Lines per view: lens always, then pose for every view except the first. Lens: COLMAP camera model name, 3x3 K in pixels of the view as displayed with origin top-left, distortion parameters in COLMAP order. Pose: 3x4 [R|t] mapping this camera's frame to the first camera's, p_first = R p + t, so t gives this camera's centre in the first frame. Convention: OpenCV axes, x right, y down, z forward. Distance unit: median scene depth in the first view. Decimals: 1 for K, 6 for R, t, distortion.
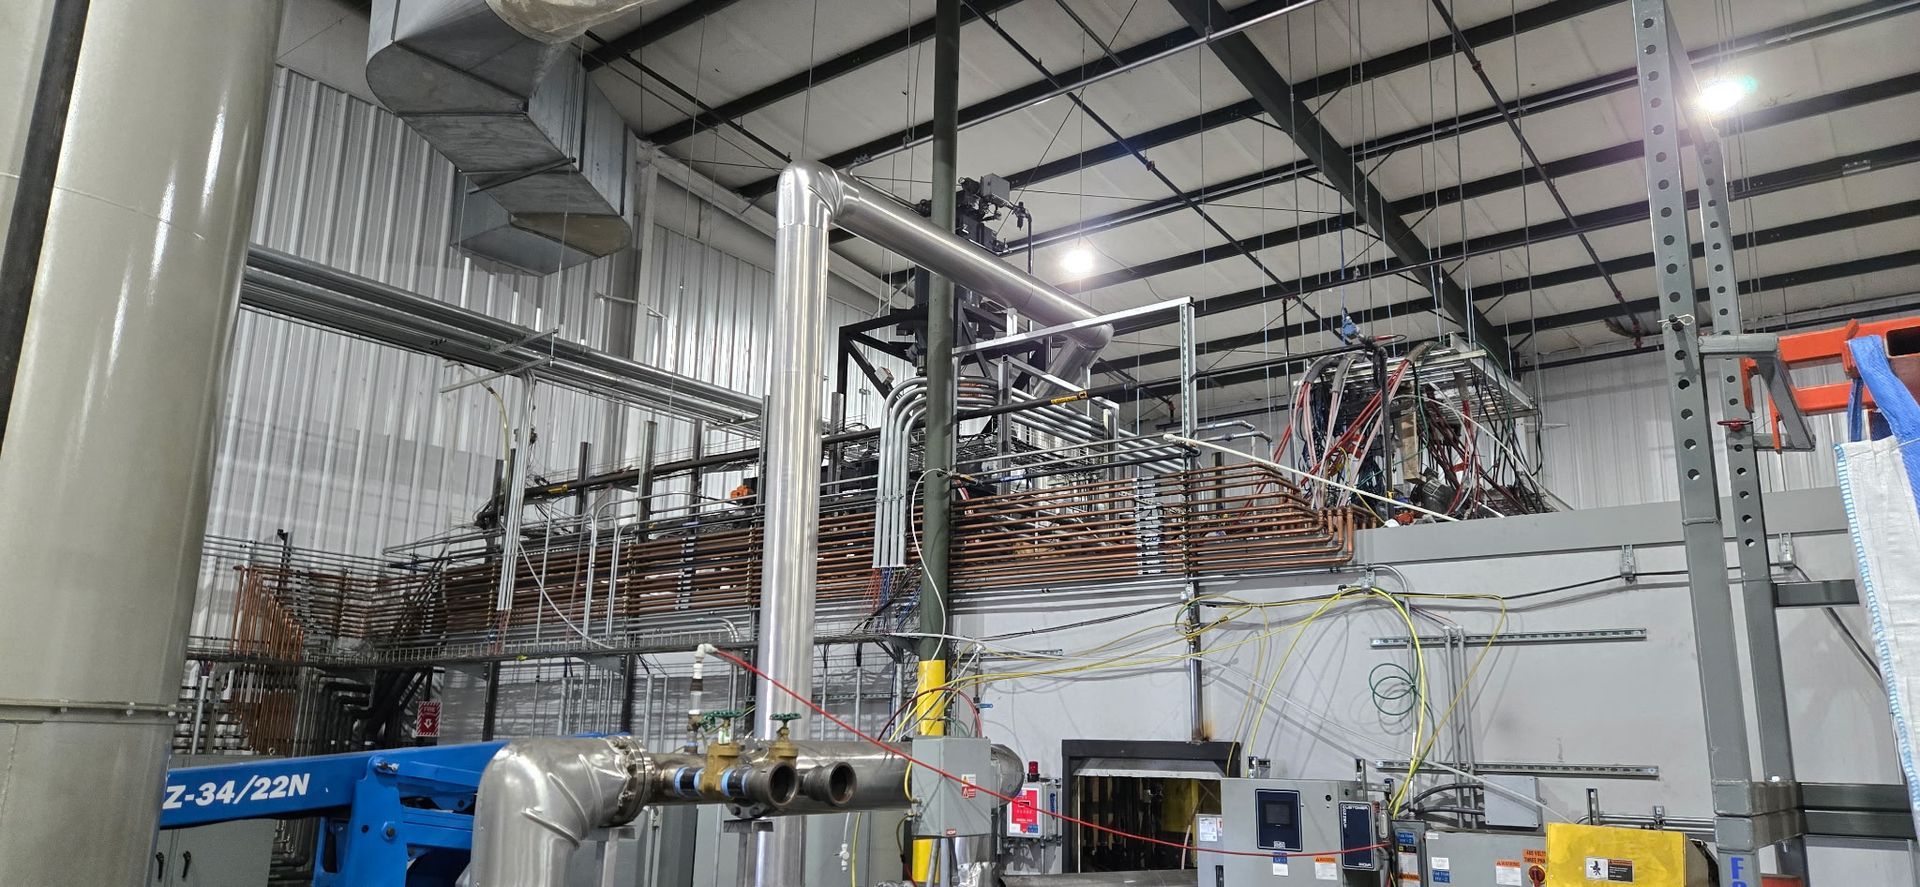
lens RADIAL K [[1279.3, 0, 967.9], [0, 1279.3, 453.9], [0, 0, 1]] dist [0.065762, -0.061095]
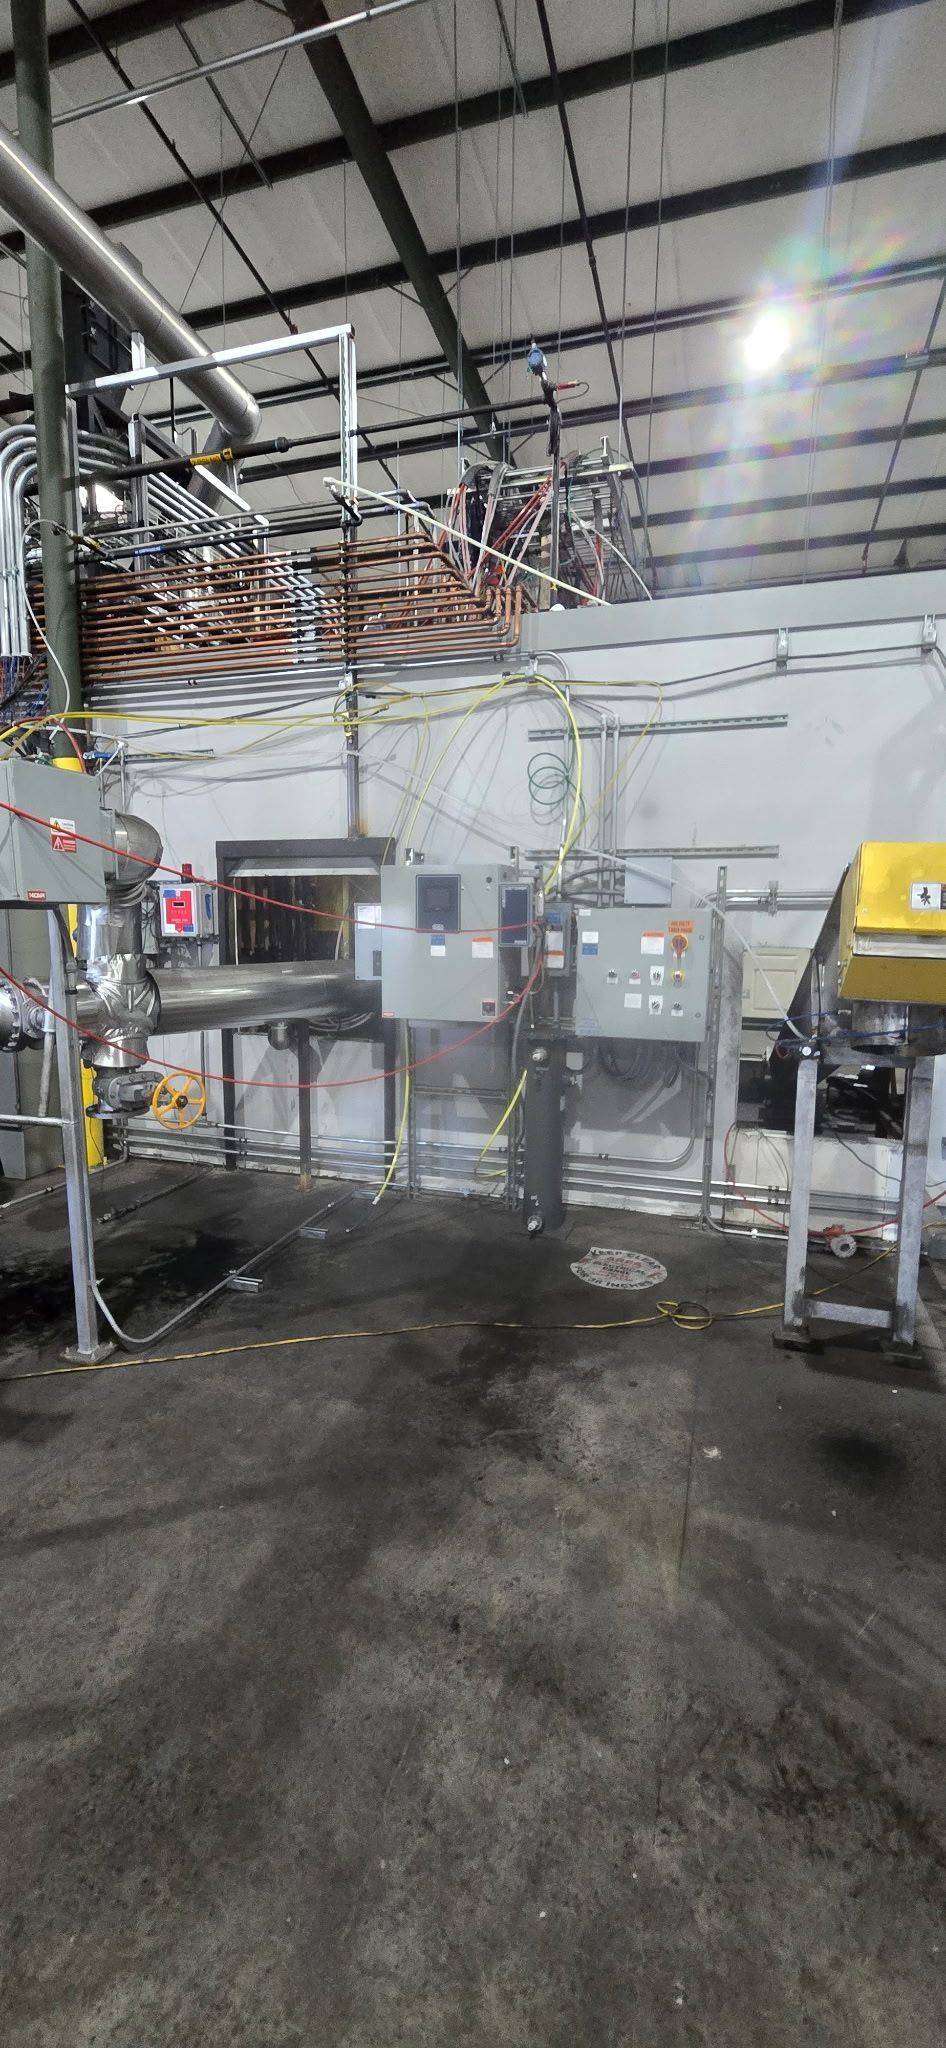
lens RADIAL K [[838.8, 0, 474.8], [0, 838.8, 1023.9], [0, 0, 1]] dist [0.001122, -0.000495]
pose [[0.938998, -0.054846, 0.339521, 0.035809], [-0.068933, 0.937156, 0.342033, 0.127670], [-0.336943, -0.344573, 0.876207, 0.337773]]
